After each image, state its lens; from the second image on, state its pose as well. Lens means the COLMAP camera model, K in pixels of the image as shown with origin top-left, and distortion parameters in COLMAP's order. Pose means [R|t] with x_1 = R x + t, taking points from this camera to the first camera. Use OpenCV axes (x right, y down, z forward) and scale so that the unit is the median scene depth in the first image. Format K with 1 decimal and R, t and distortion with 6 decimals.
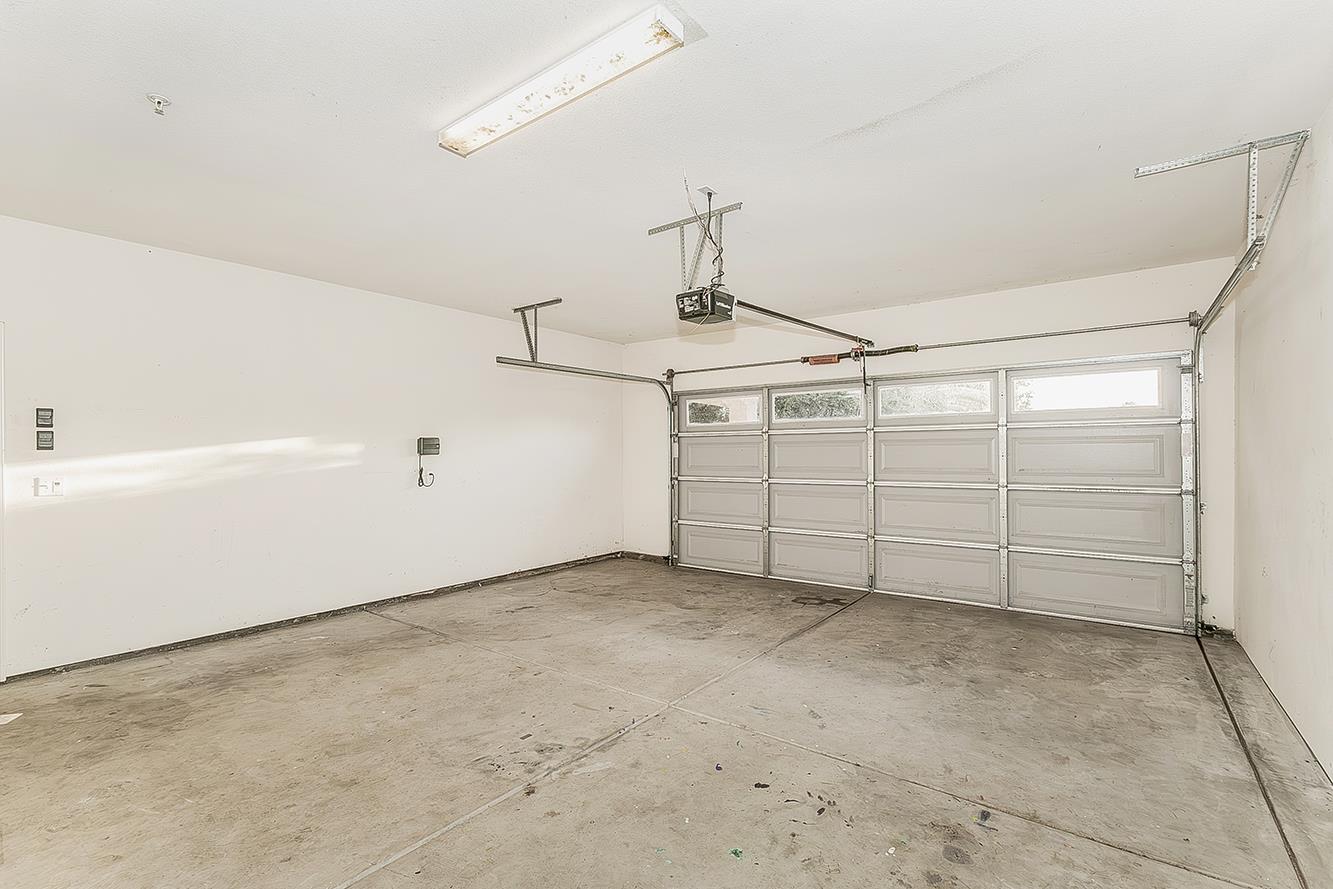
lens RADIAL K [[578.8, 0, 681.9], [0, 578.8, 446.0], [0, 0, 1]] dist [0.000584, -0.000127]
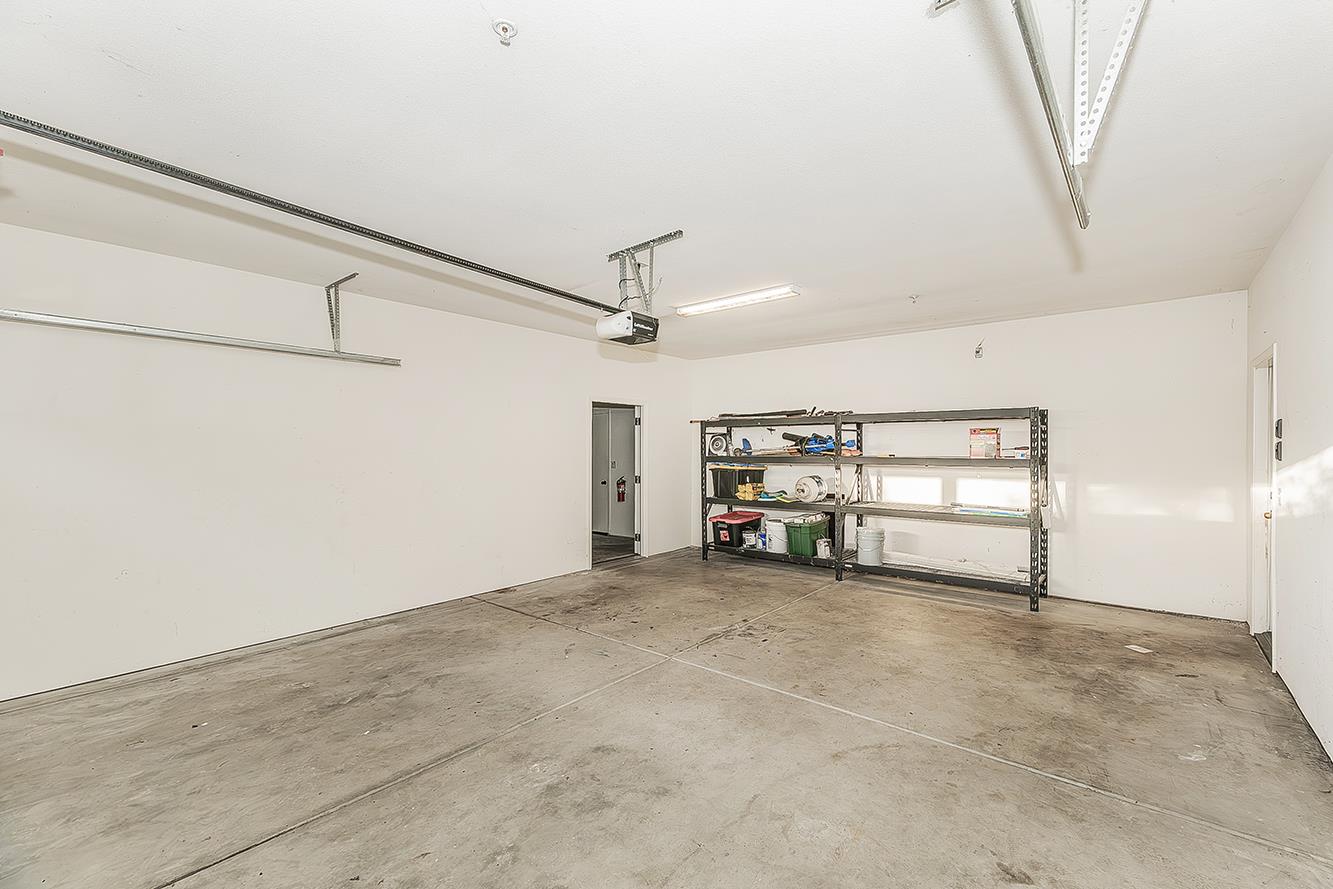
lens RADIAL K [[578.8, 0, 681.9], [0, 578.8, 446.0], [0, 0, 1]] dist [0.000584, -0.000127]
pose [[-0.995736, 0.002425, 0.092212, -0.158991], [0.000861, 0.999855, -0.016996, -0.004307], [-0.092240, -0.016845, -0.995594, 2.179256]]
